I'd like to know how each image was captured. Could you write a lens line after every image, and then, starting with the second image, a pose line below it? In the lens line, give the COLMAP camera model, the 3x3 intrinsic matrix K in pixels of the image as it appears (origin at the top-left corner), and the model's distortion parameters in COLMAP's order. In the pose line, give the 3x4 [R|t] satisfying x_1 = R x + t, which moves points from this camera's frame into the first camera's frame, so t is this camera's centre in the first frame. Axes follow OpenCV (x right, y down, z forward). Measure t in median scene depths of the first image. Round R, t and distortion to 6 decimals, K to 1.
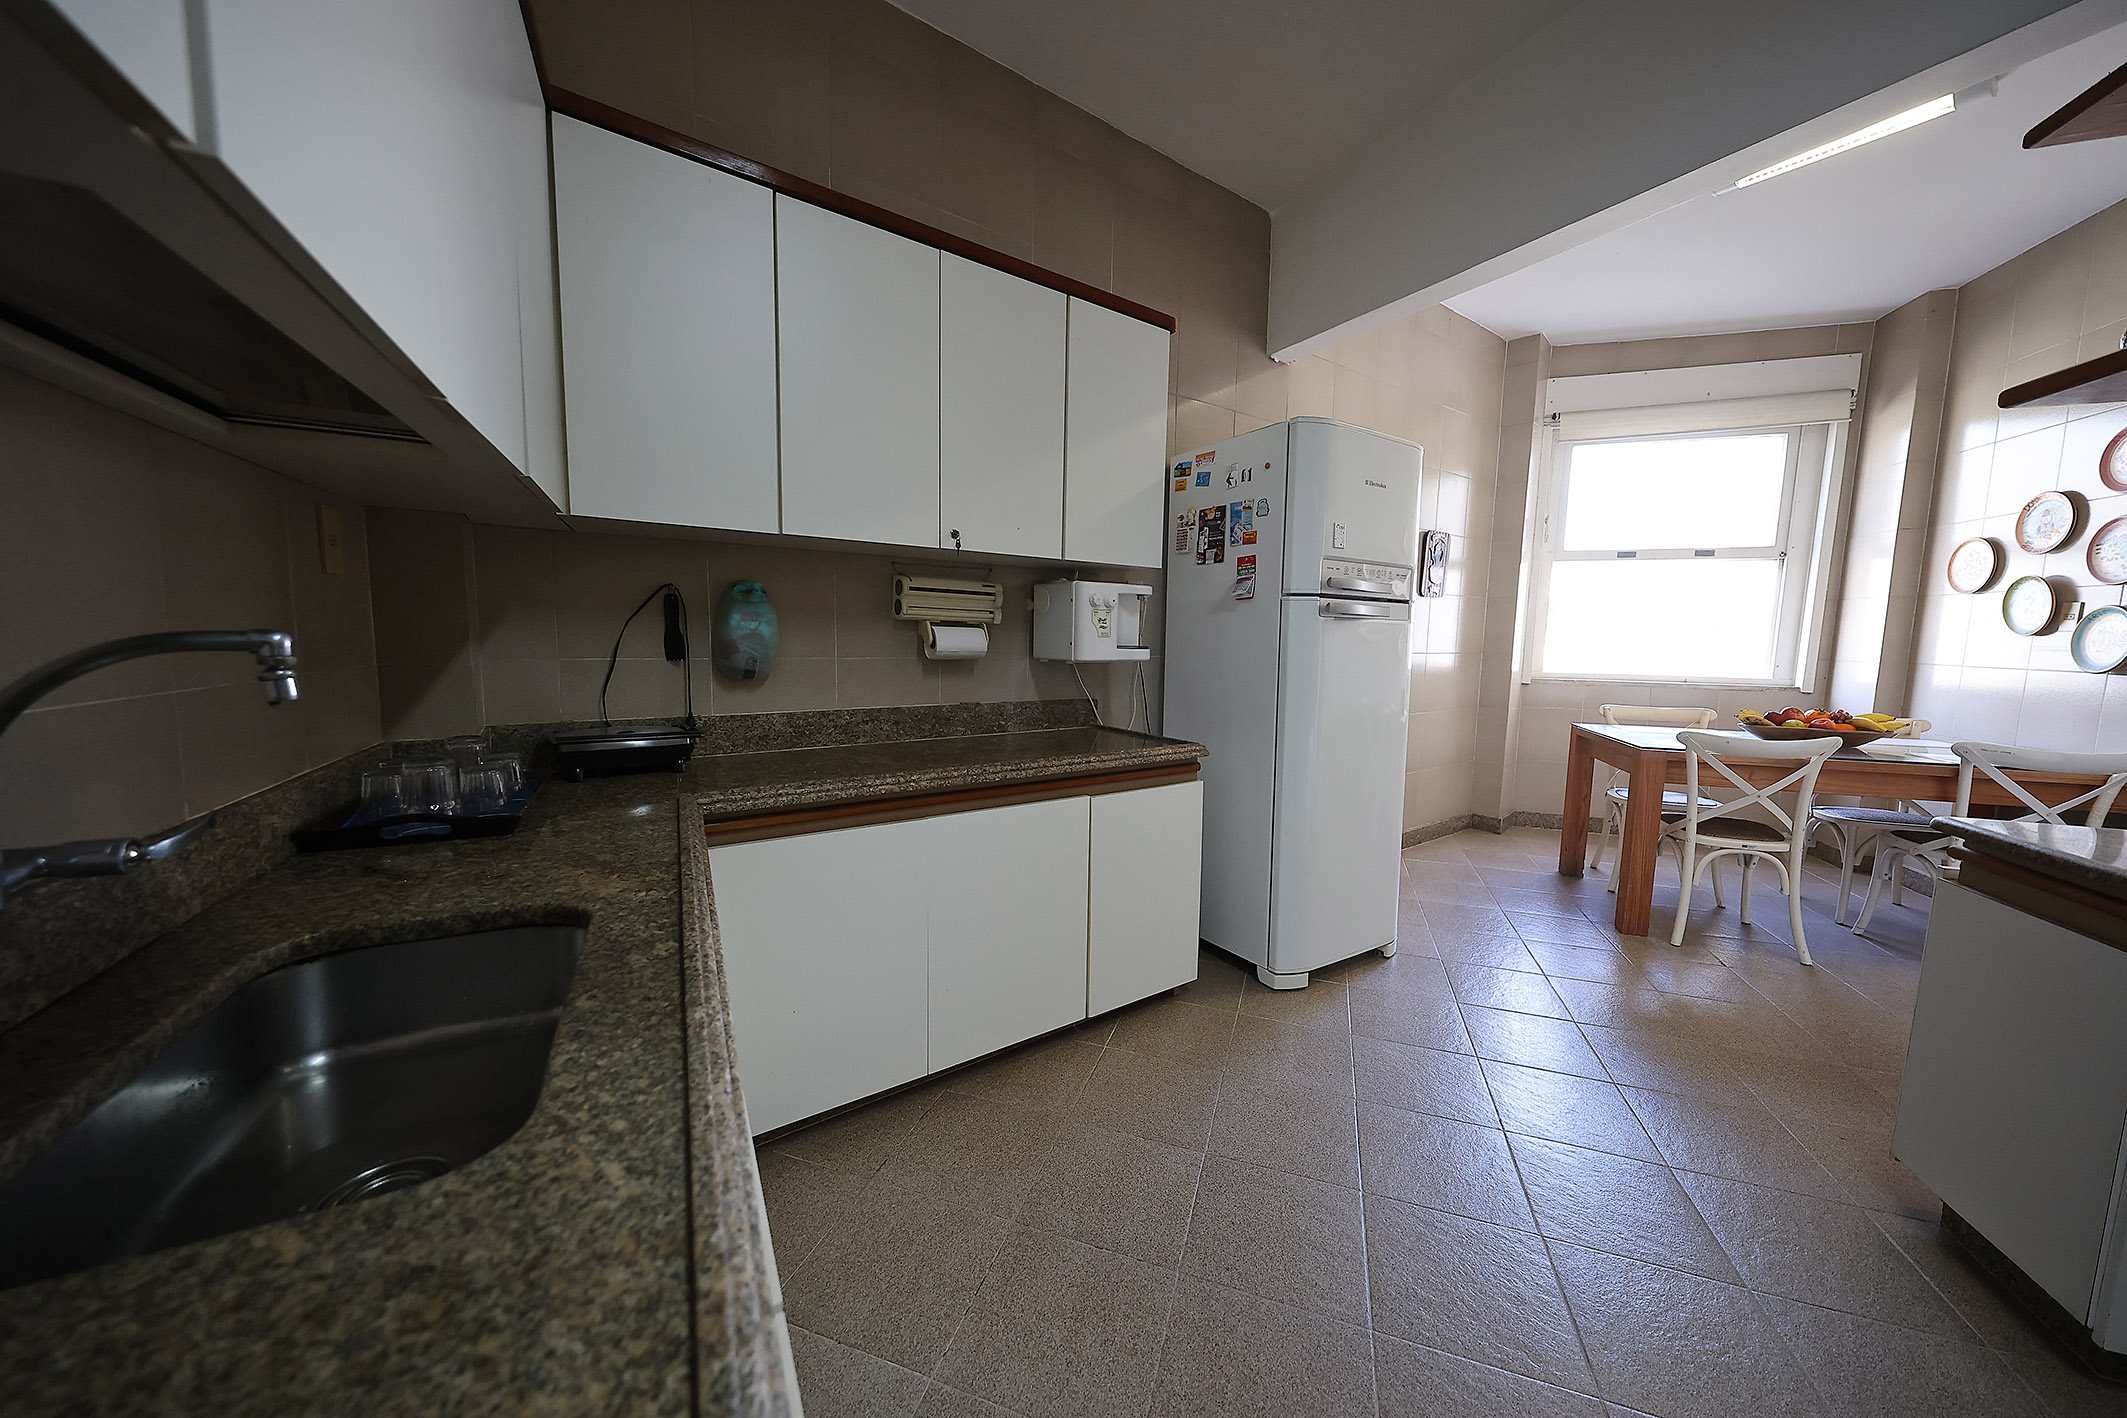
lens RADIAL K [[739.5, 0, 1067.1], [0, 739.5, 714.4], [0, 0, 1]] dist [0.001166, 0.000143]
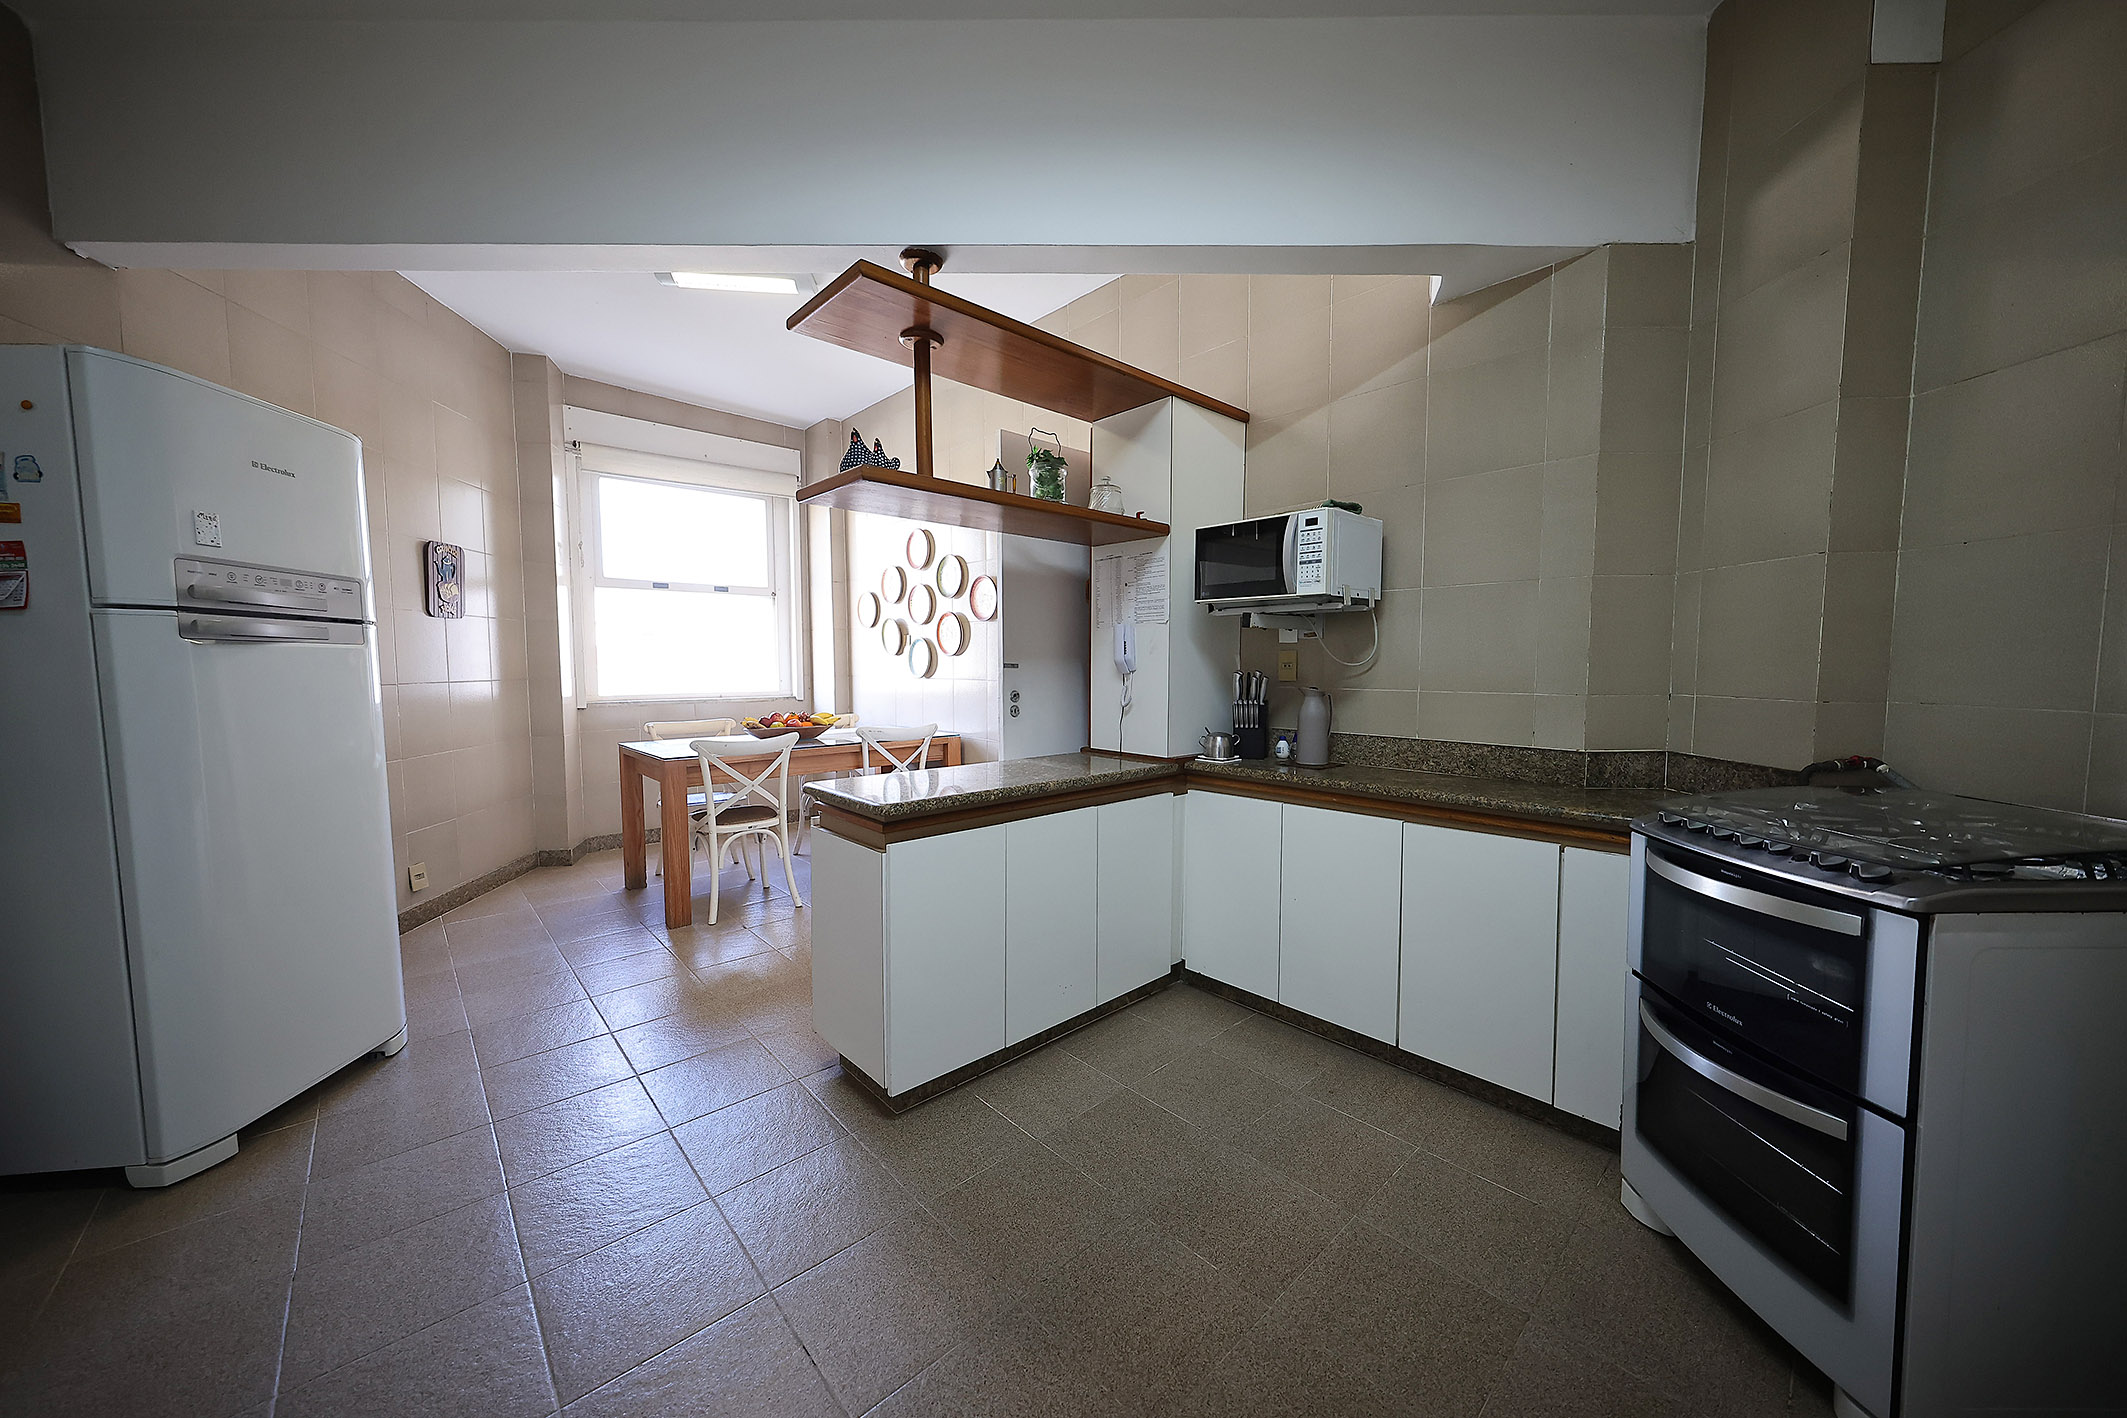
lens RADIAL K [[739.5, 0, 1067.1], [0, 739.5, 714.4], [0, 0, 1]] dist [0.001166, 0.000143]
pose [[0.476509, -0.079877, 0.875533, 0.096998], [0.108439, 0.993600, 0.031630, 0.008659], [-0.872456, 0.079869, 0.482121, -0.069401]]
